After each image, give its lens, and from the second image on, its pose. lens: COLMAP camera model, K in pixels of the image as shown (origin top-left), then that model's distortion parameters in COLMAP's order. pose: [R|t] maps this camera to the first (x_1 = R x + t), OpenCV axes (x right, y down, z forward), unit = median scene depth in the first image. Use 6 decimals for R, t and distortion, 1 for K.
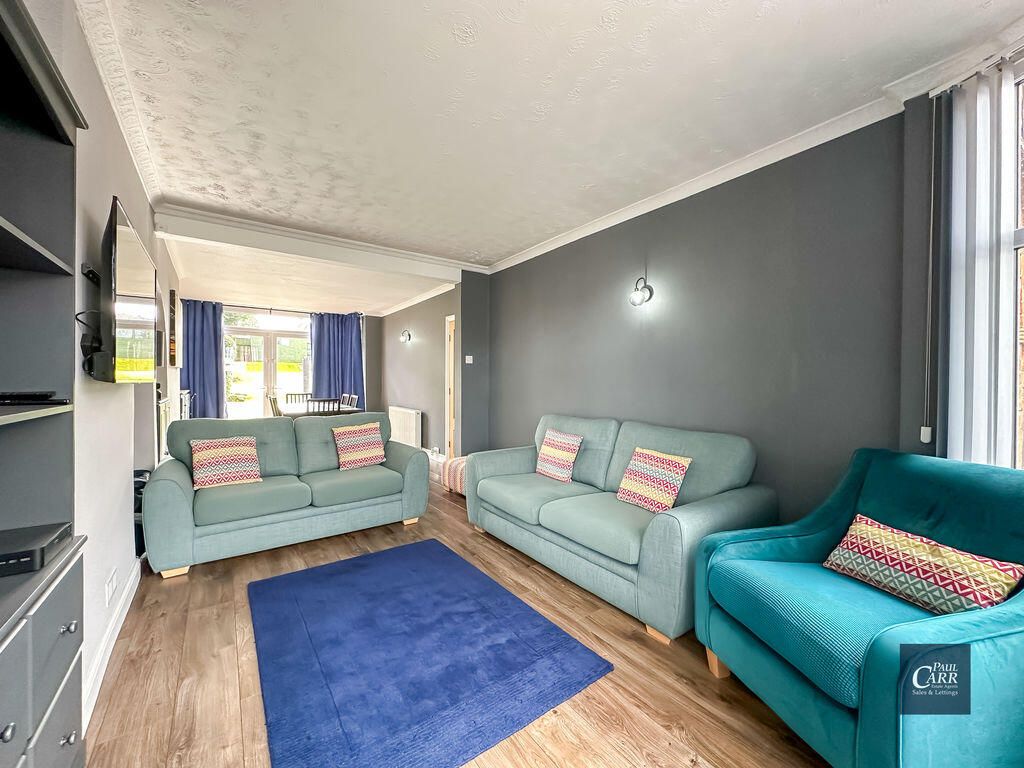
lens RADIAL K [[407.6, 0, 514.1], [0, 407.6, 383.4], [0, 0, 1]] dist [-0.004225, 0.001198]
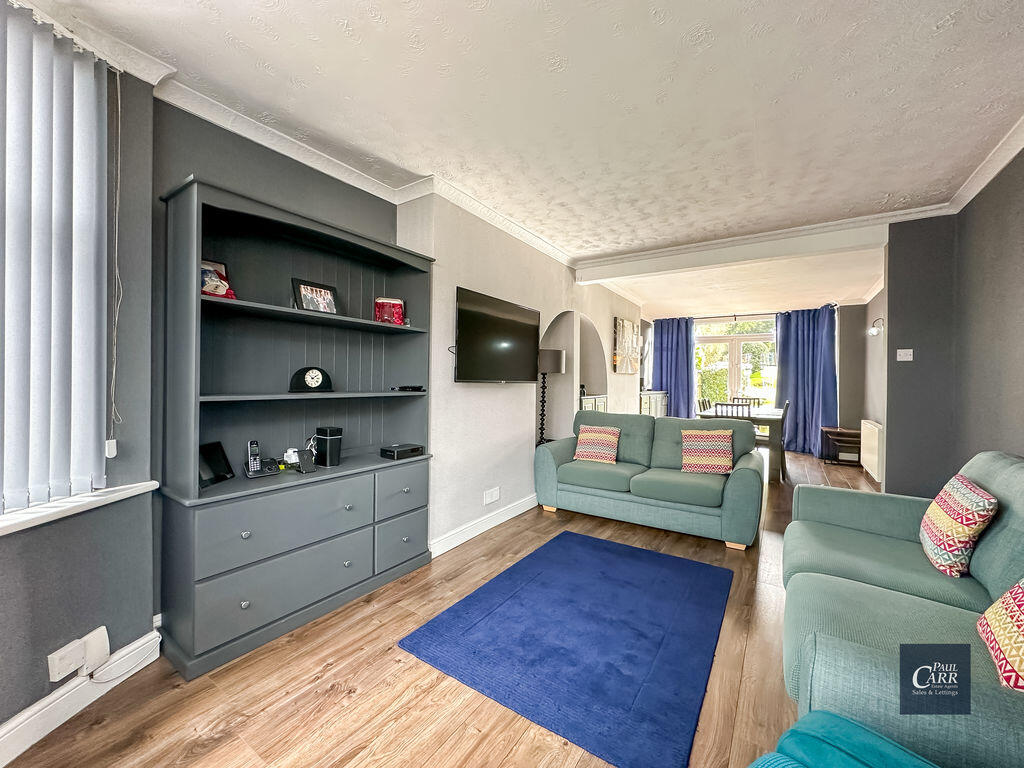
lens RADIAL K [[407.6, 0, 511.0], [0, 407.6, 384.2], [0, 0, 1]] dist [-0.004225, 0.001198]
pose [[0.347568, 0.009606, -0.937605, 0.402146], [-0.019685, 0.999802, 0.002946, -0.001184], [0.937448, 0.017432, 0.347689, 0.244159]]
